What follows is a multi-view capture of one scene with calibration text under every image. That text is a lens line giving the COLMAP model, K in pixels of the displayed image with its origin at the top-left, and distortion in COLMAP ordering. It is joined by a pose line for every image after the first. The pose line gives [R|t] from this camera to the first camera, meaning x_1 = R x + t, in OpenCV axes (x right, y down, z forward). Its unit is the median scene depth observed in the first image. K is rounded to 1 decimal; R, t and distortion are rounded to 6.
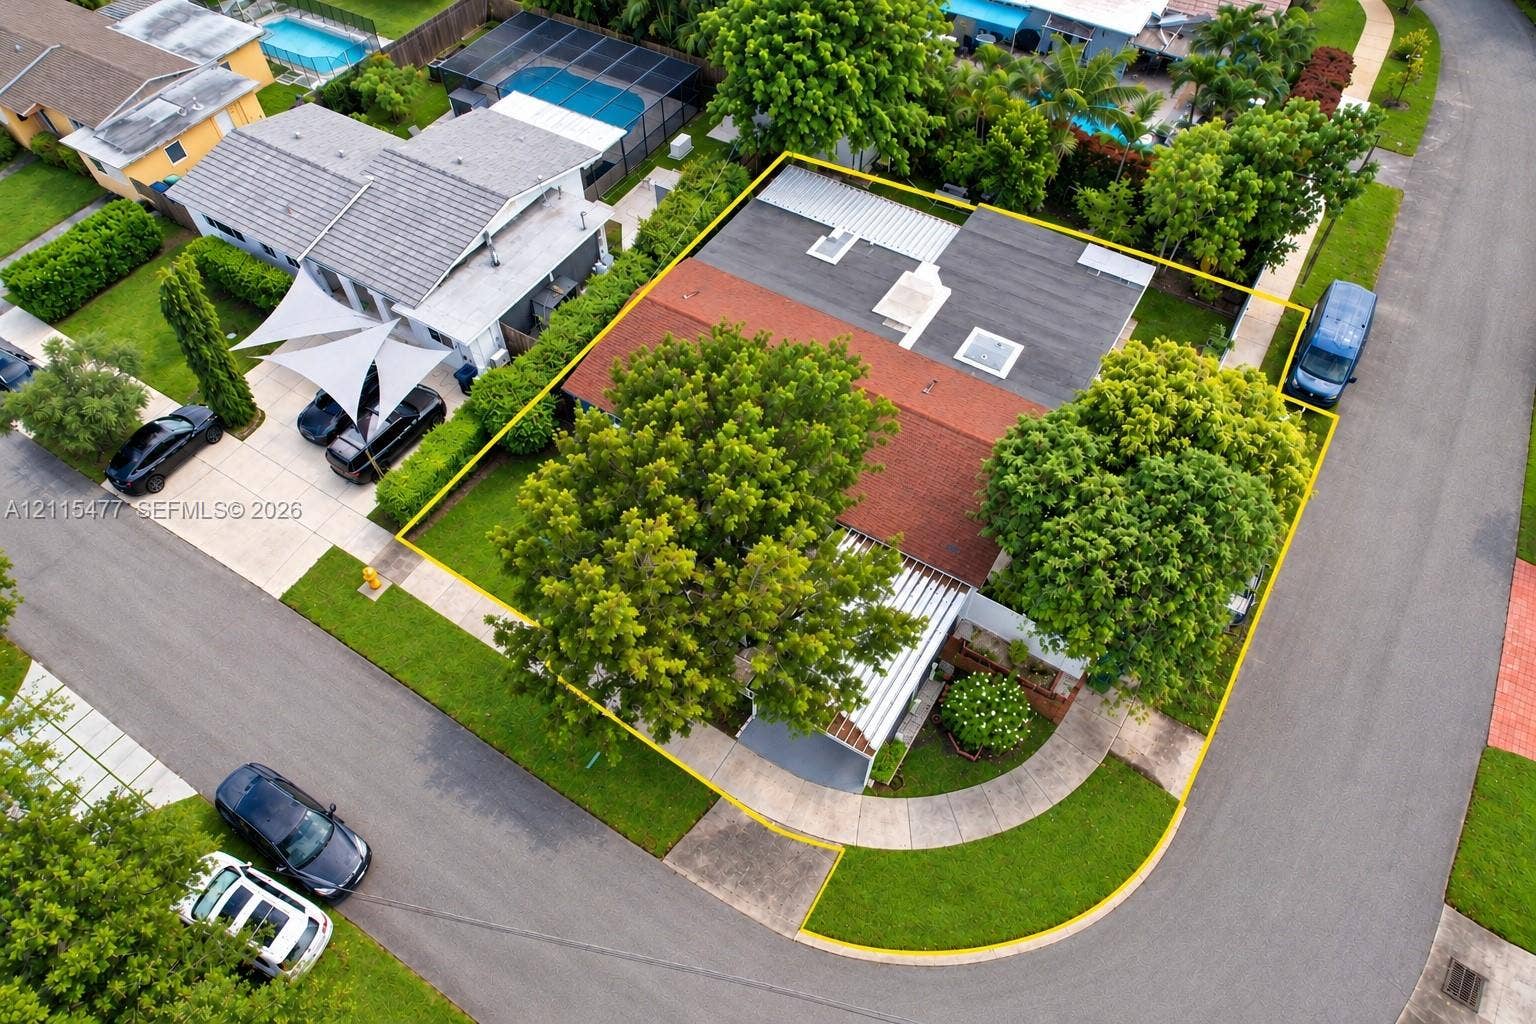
lens RADIAL K [[952.7, 0, 768.0], [0, 952.7, 512.0], [0, 0, 1]] dist [-0.124538, 0.110071]
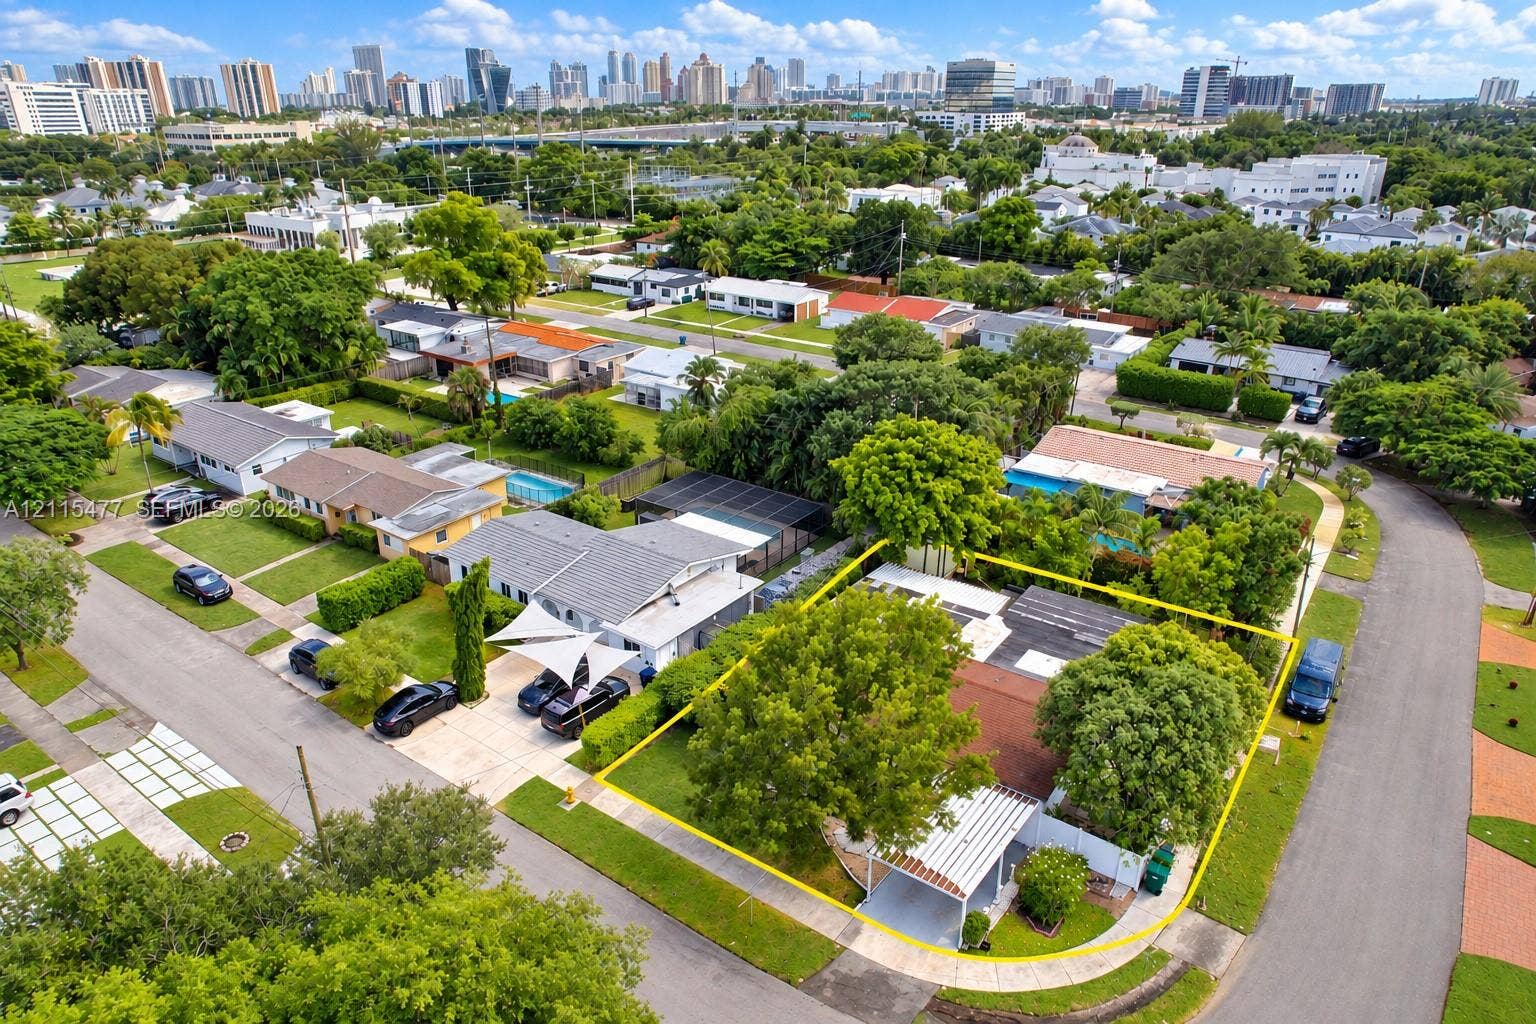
lens RADIAL K [[979.9, 0, 768.0], [0, 979.9, 512.0], [0, 0, 1]] dist [-0.004969, -0.003429]
pose [[0.996528, 0.039662, -0.073198, -0.058628], [-0.071749, 0.855107, -0.513463, 0.370100], [0.042227, 0.516932, 0.854984, -0.316628]]
